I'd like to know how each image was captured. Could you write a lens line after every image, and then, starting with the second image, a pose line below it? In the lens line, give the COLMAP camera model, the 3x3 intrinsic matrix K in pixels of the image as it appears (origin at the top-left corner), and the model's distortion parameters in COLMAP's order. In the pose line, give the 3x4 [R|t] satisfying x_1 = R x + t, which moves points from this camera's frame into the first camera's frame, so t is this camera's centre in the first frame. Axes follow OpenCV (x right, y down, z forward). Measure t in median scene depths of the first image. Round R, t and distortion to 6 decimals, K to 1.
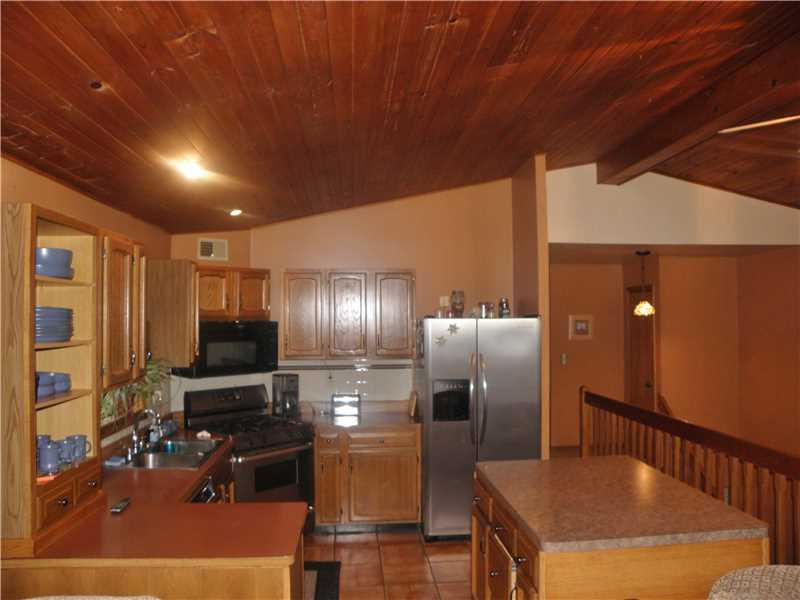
lens RADIAL K [[604.0, 0, 400.0], [0, 604.0, 300.0], [0, 0, 1]] dist [-0.077657, 0.006897]
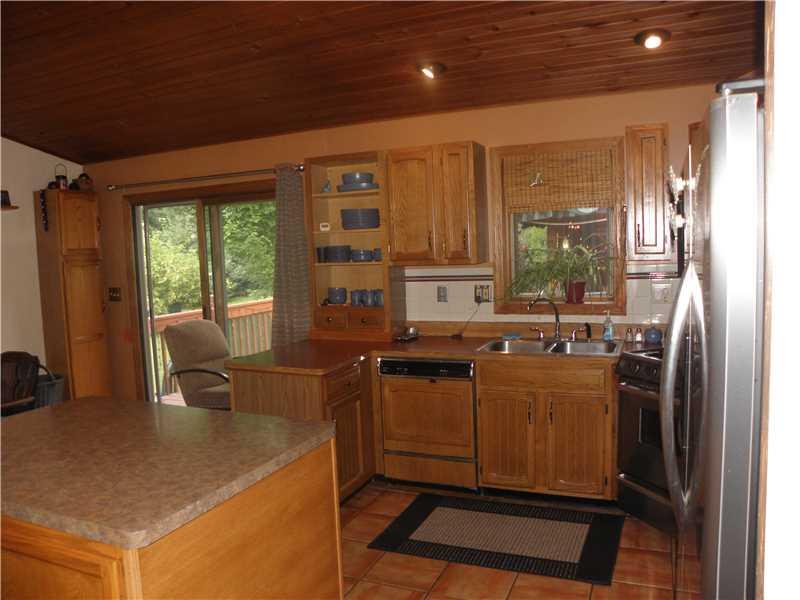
lens RADIAL K [[604.0, 0, 400.0], [0, 604.0, 300.0], [0, 0, 1]] dist [-0.077657, 0.006897]
pose [[-0.467929, 0.099091, -0.878193, 0.446171], [0.064762, 0.994867, 0.077748, 0.072724], [0.881390, -0.020493, -0.471945, 0.961338]]
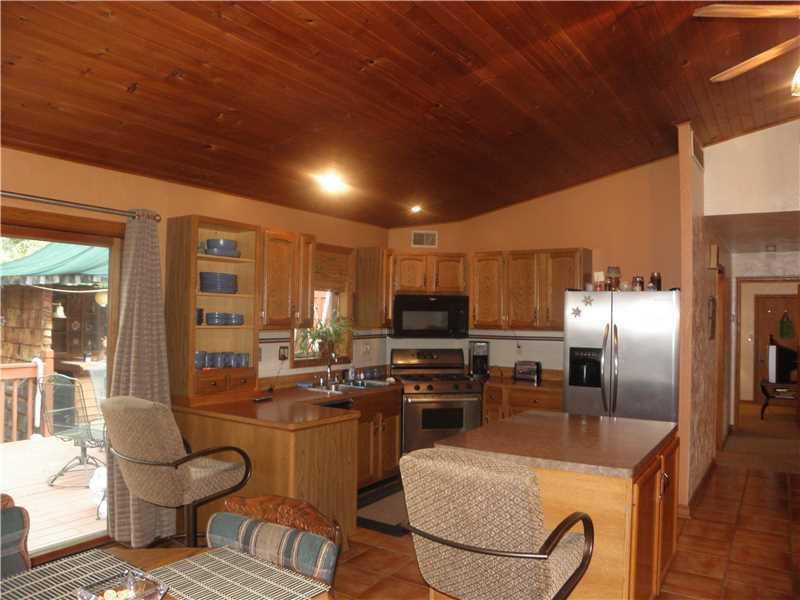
lens RADIAL K [[604.0, 0, 400.0], [0, 604.0, 300.0], [0, 0, 1]] dist [-0.077657, 0.006897]
pose [[0.791573, 0.004185, -0.611061, 0.451127], [-0.002310, 0.999990, 0.003856, 0.040671], [0.611071, -0.001640, 0.791574, -0.039342]]
